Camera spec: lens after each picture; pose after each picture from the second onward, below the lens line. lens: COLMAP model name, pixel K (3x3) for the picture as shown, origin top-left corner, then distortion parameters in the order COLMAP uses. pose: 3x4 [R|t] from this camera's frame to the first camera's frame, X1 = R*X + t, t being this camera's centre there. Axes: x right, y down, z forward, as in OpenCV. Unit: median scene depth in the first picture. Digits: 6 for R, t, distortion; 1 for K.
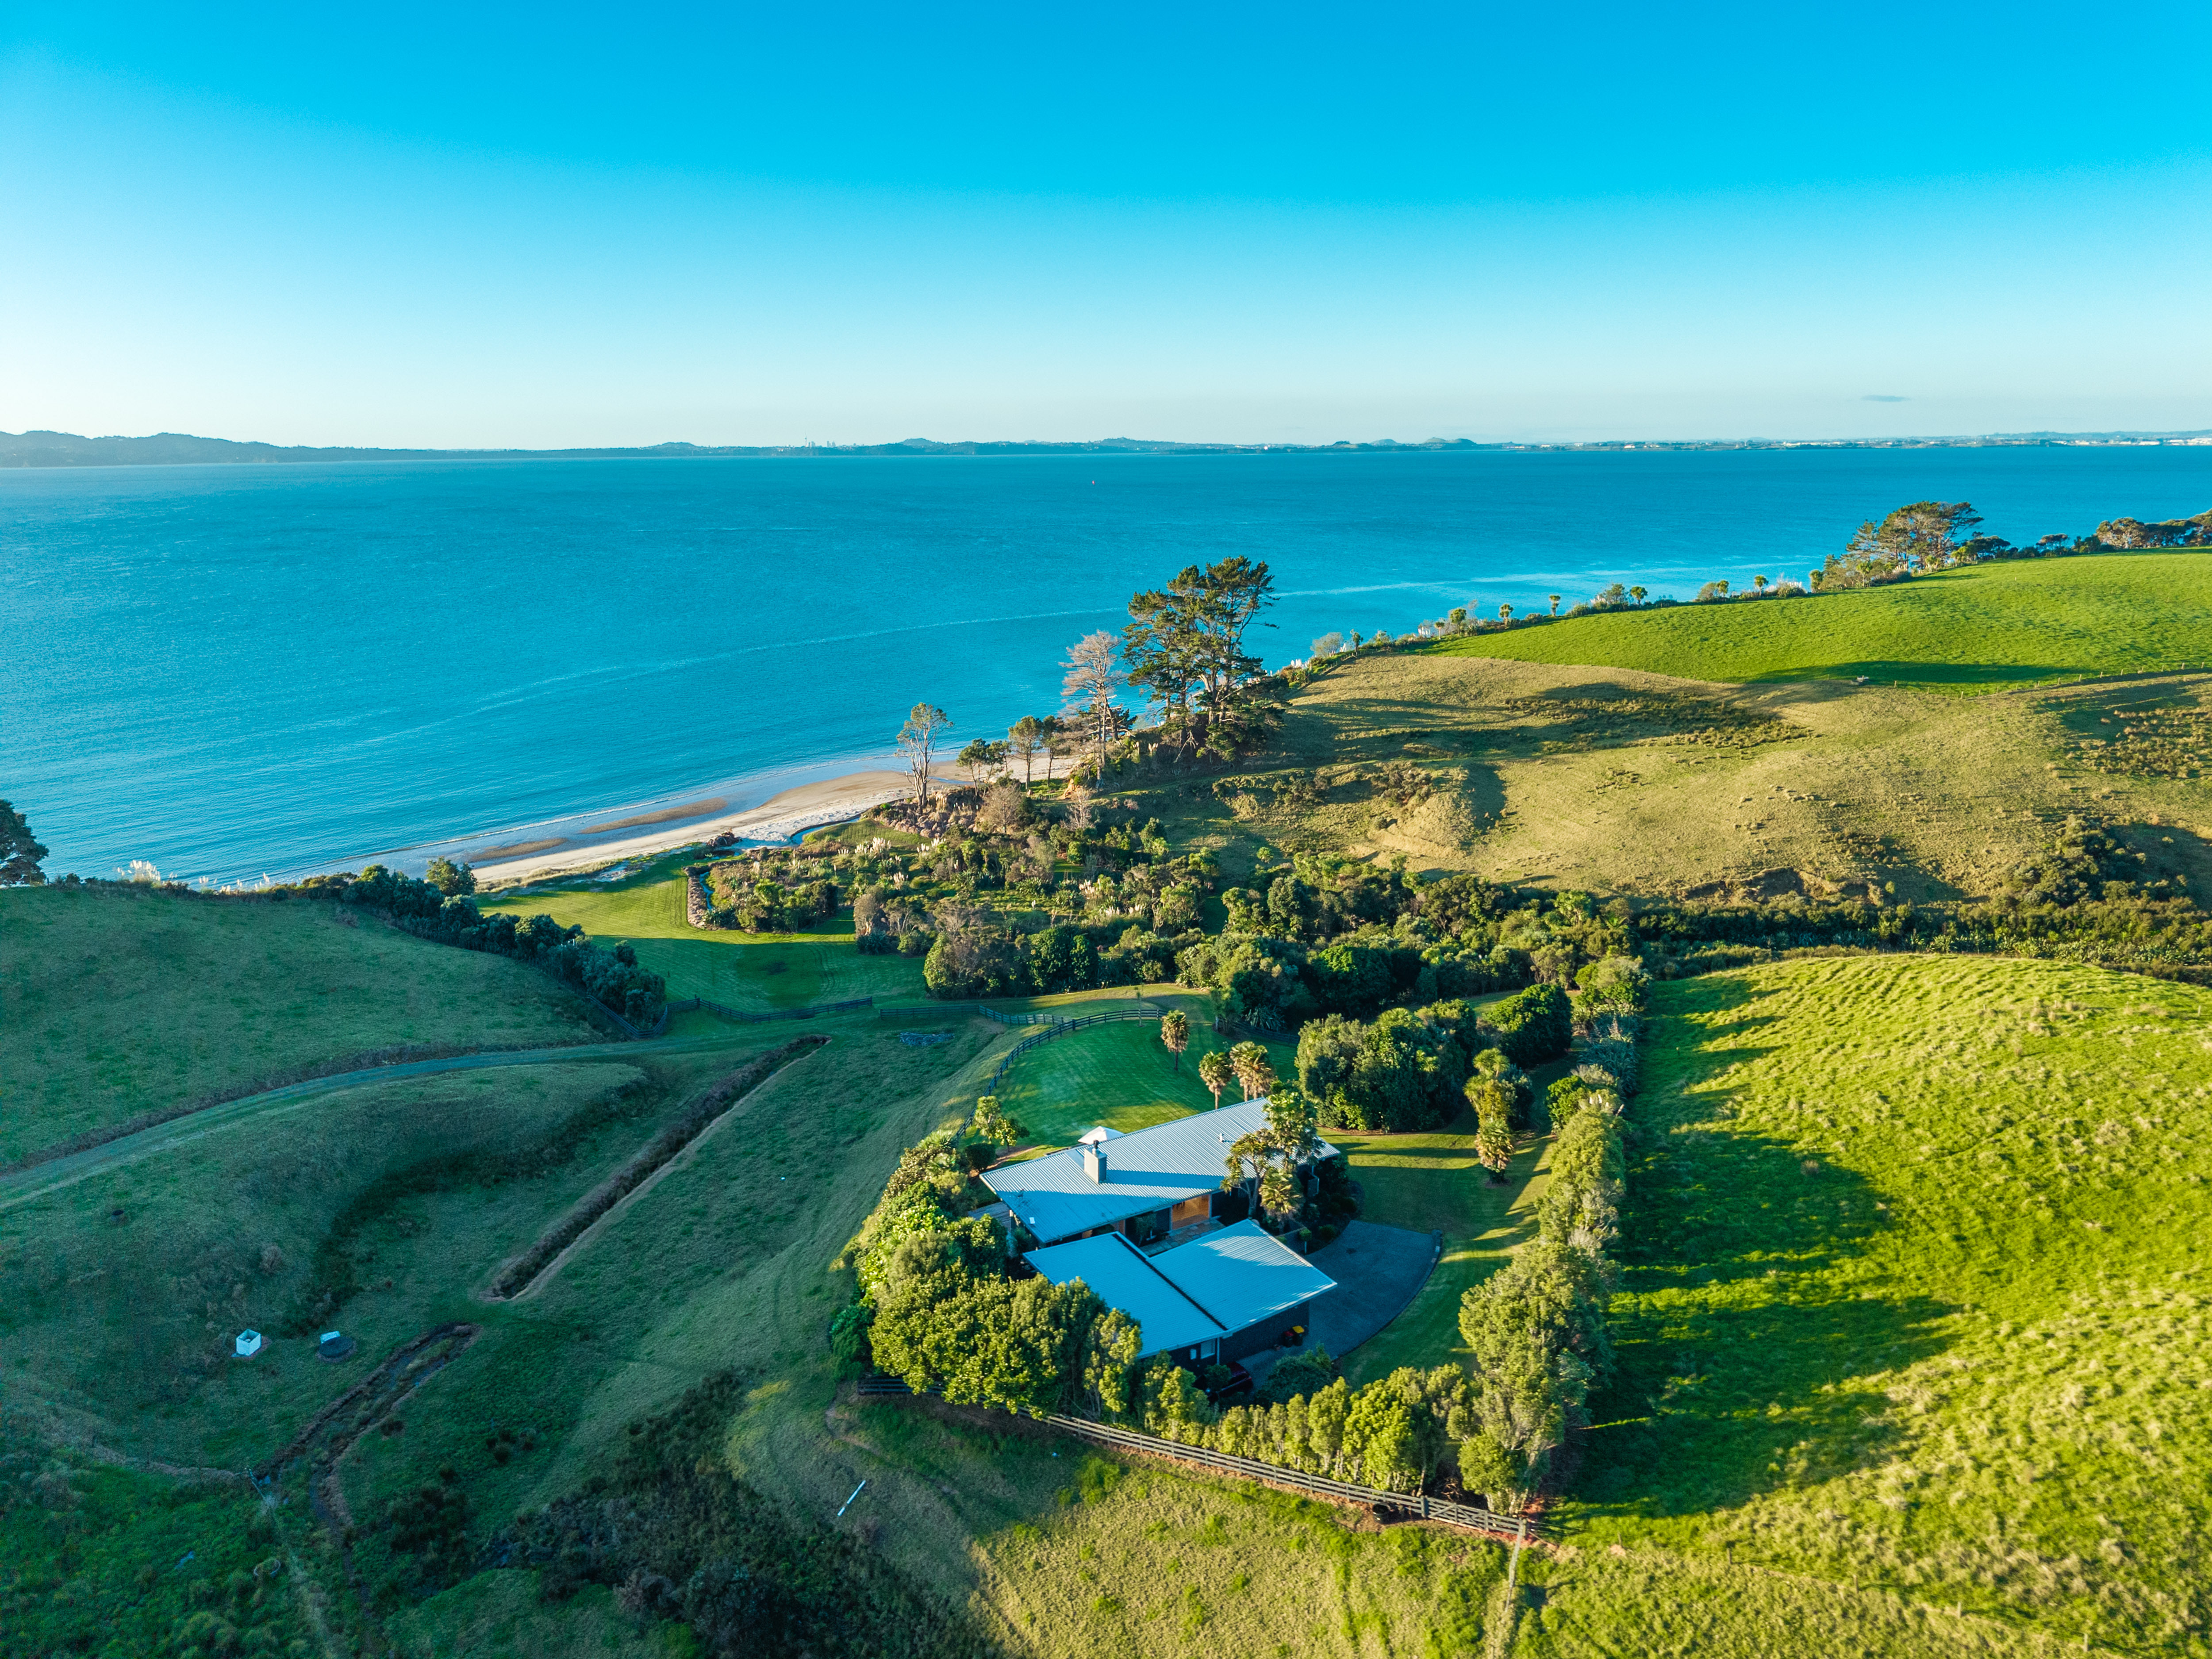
lens RADIAL K [[1527.8, 0, 1033.3], [0, 1527.8, 832.2], [0, 0, 1]] dist [0.021835, 0.000080]
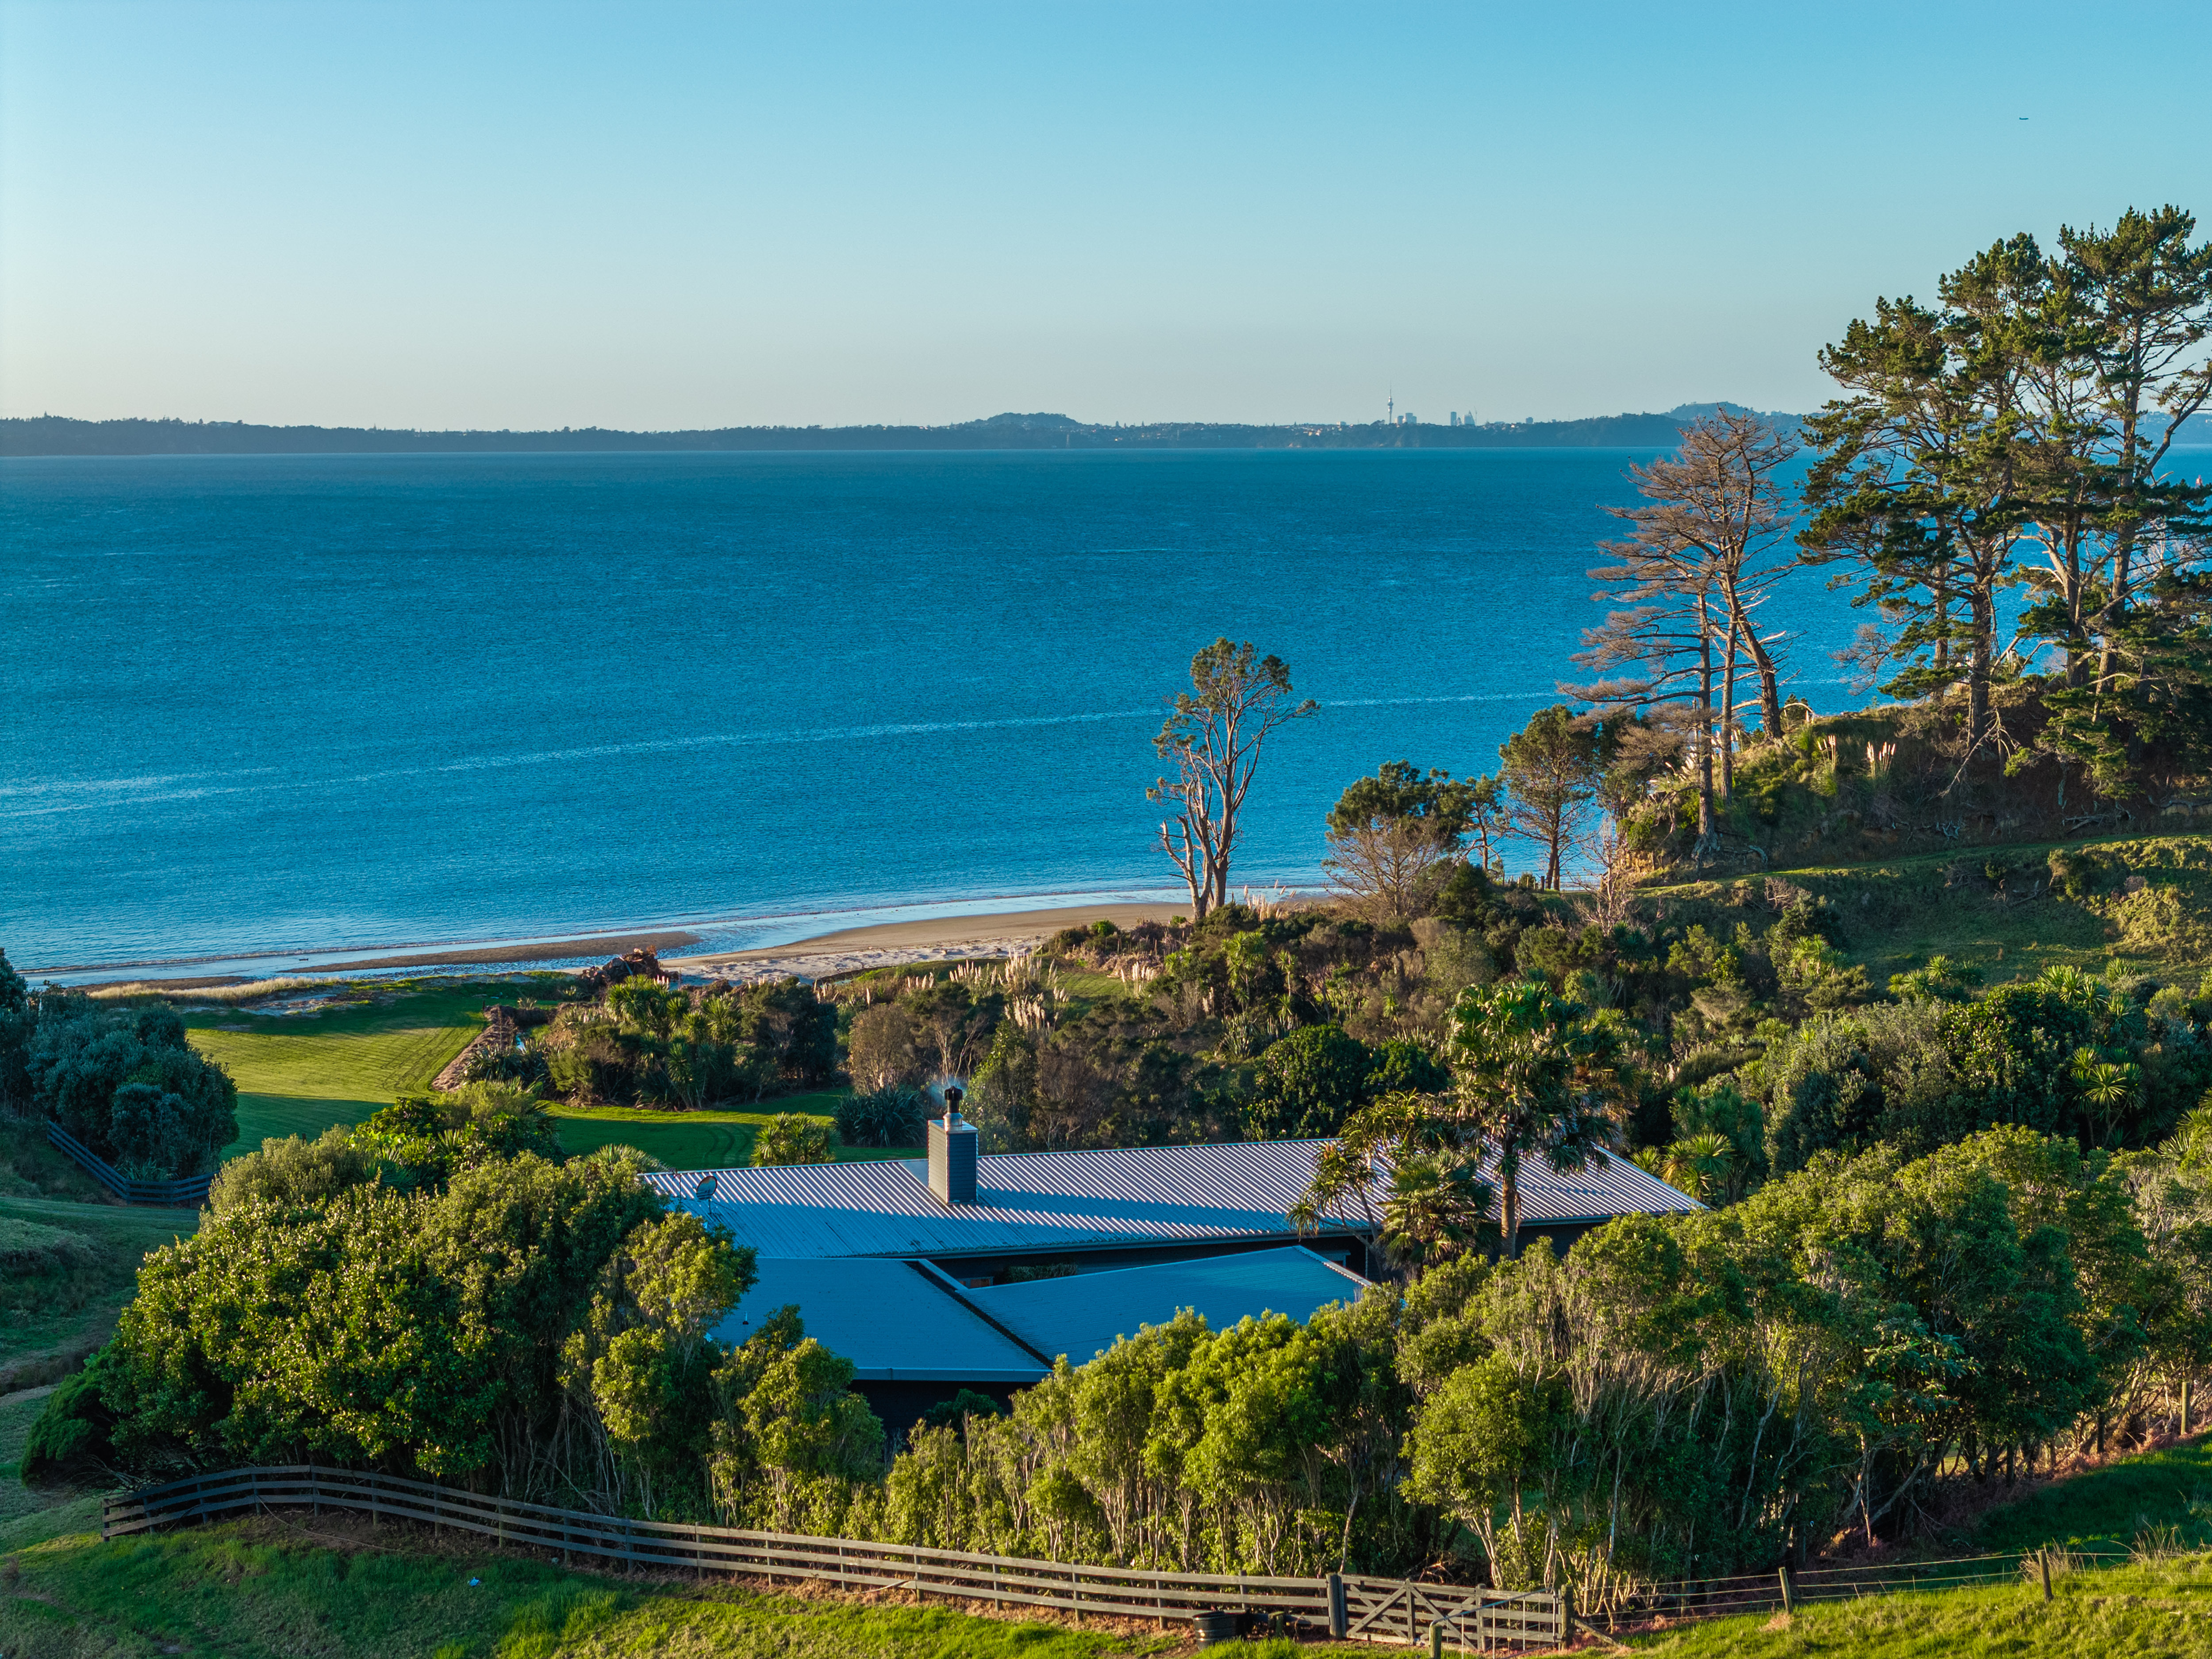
lens RADIAL K [[4676.1, 0, 1006.7], [0, 4676.1, 827.7], [0, 0, 1]] dist [0.026493, -0.172137]
pose [[0.966425, 0.017455, -0.256354, 0.160683], [-0.067538, 0.979865, -0.187890, 0.169277], [0.247913, 0.198896, 0.948145, -0.011909]]
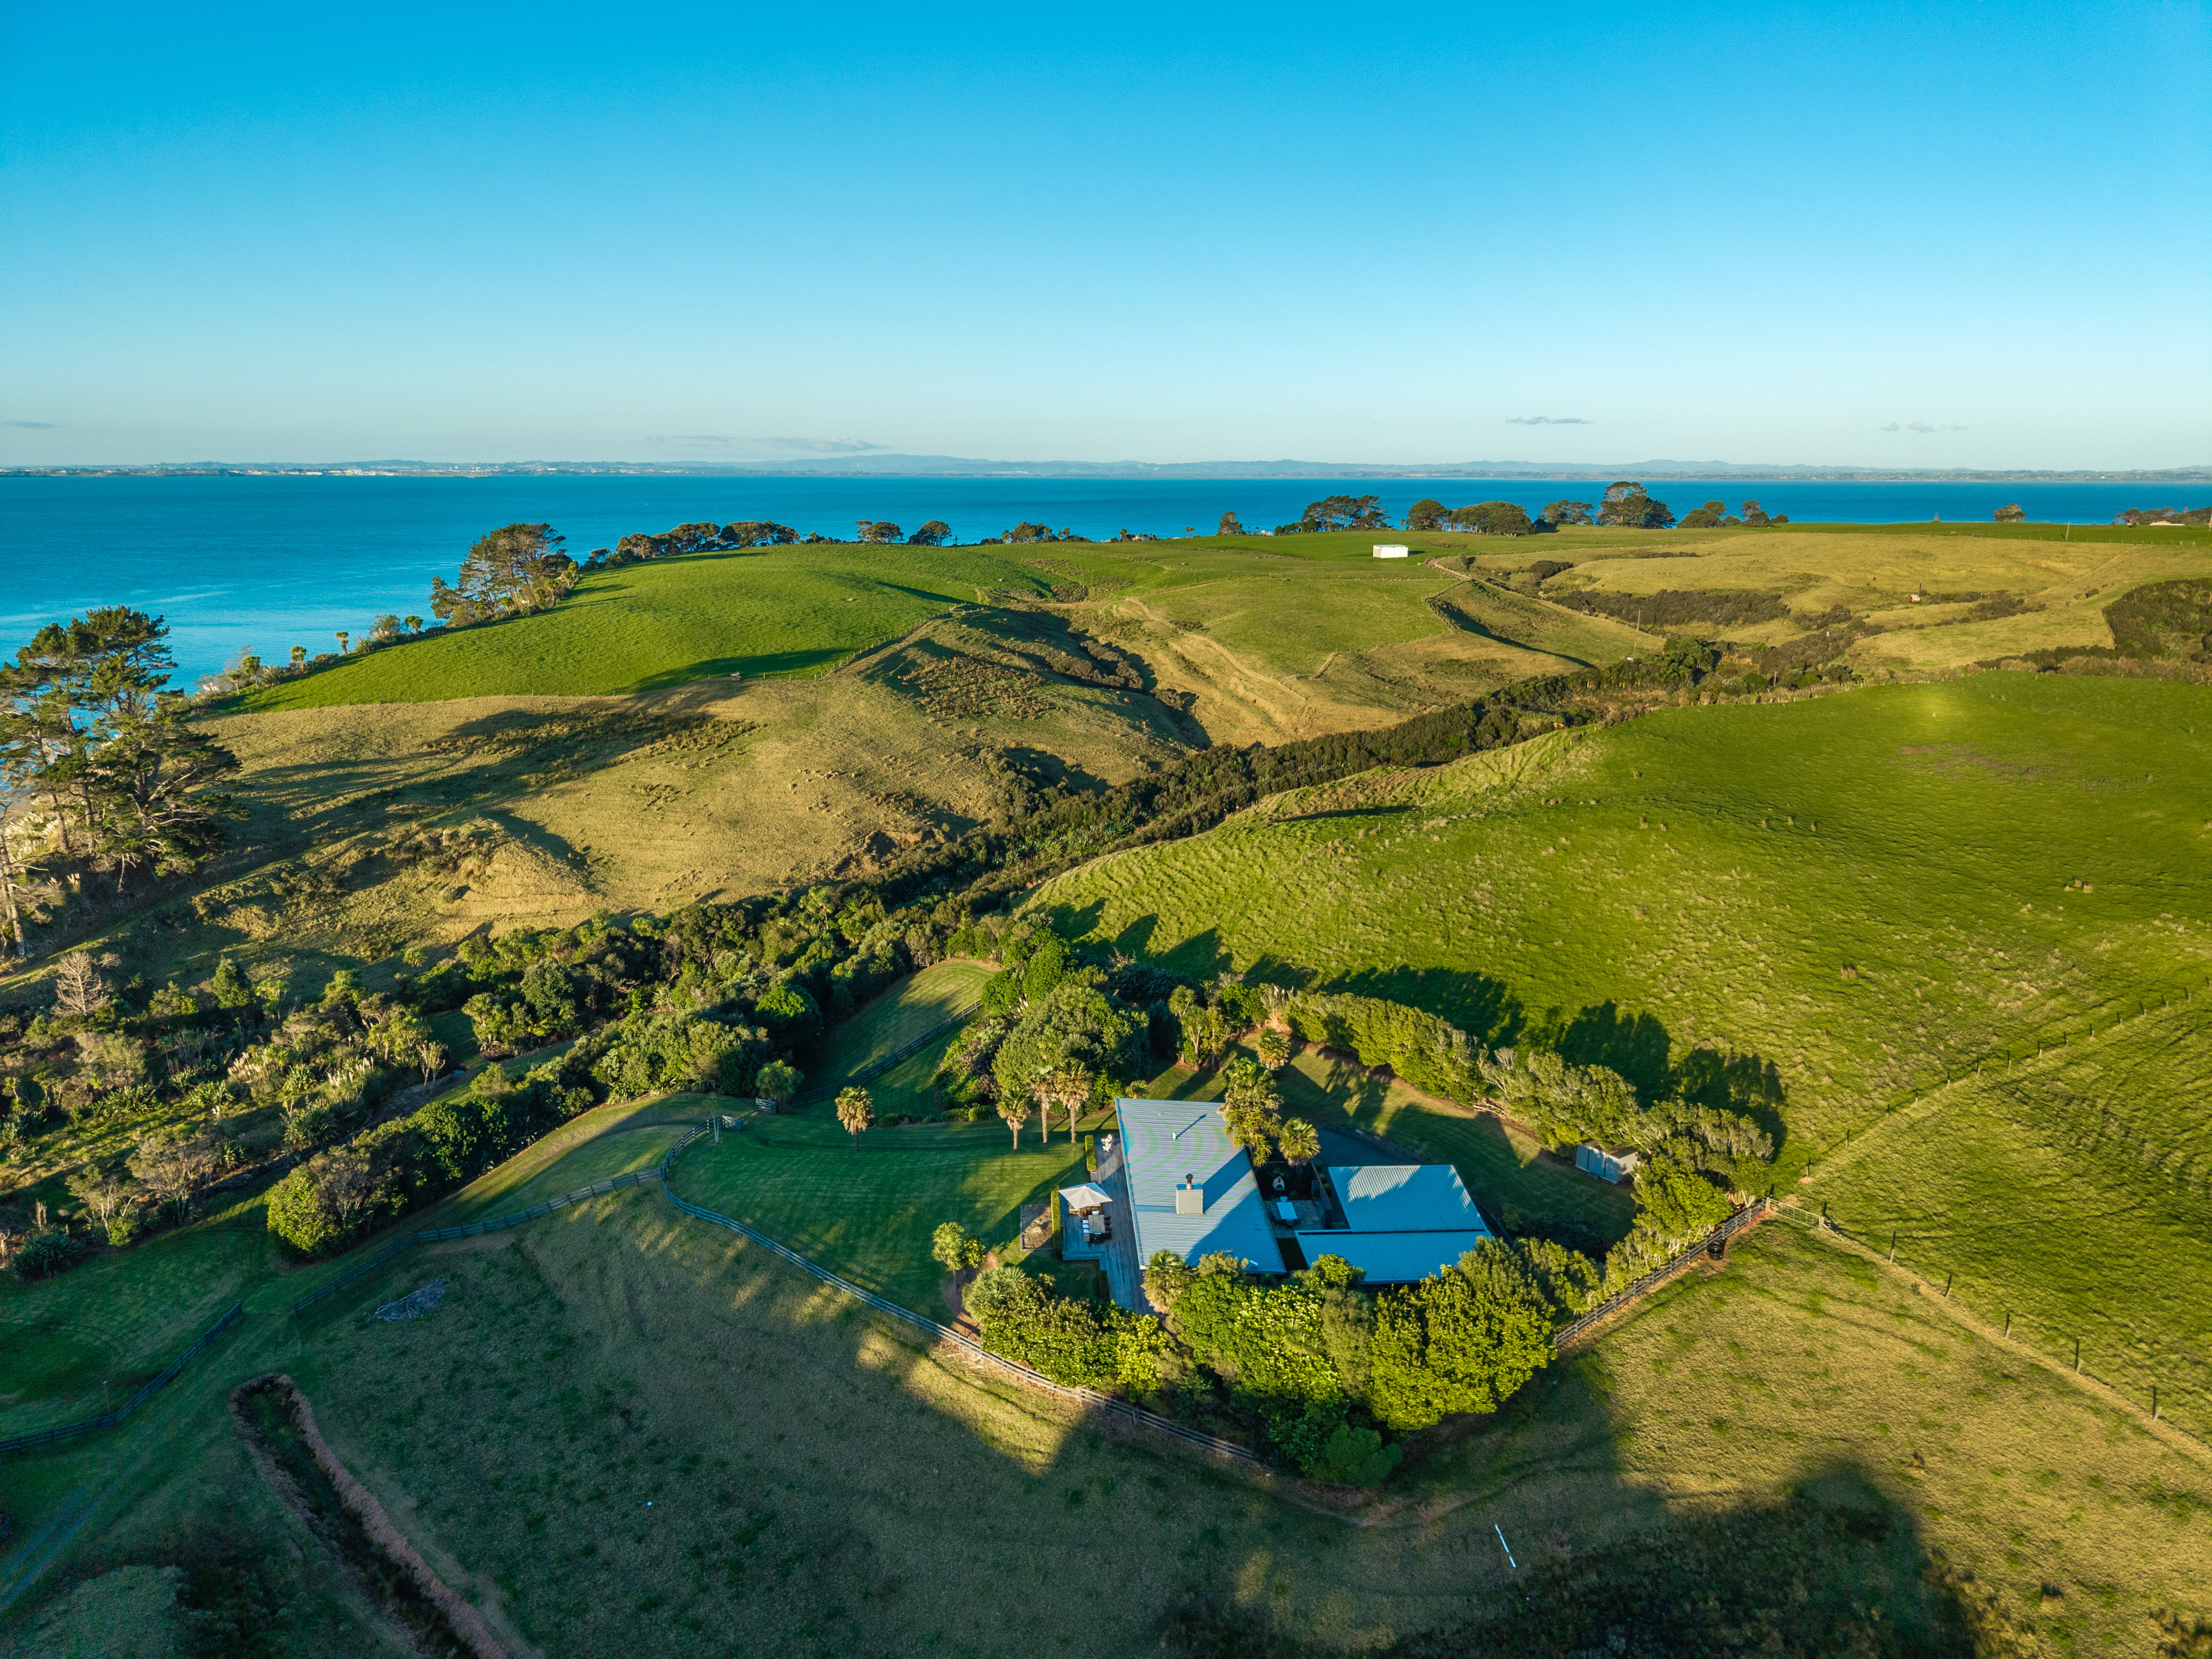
lens RADIAL K [[1478.0, 0, 1081.2], [0, 1478.0, 831.4], [0, 0, 1]] dist [-0.004542, -0.024817]
pose [[0.419226, -0.207395, 0.883876, -0.348769], [0.212970, 0.968858, 0.126323, -0.067571], [-0.882550, 0.135281, 0.450339, 0.270188]]
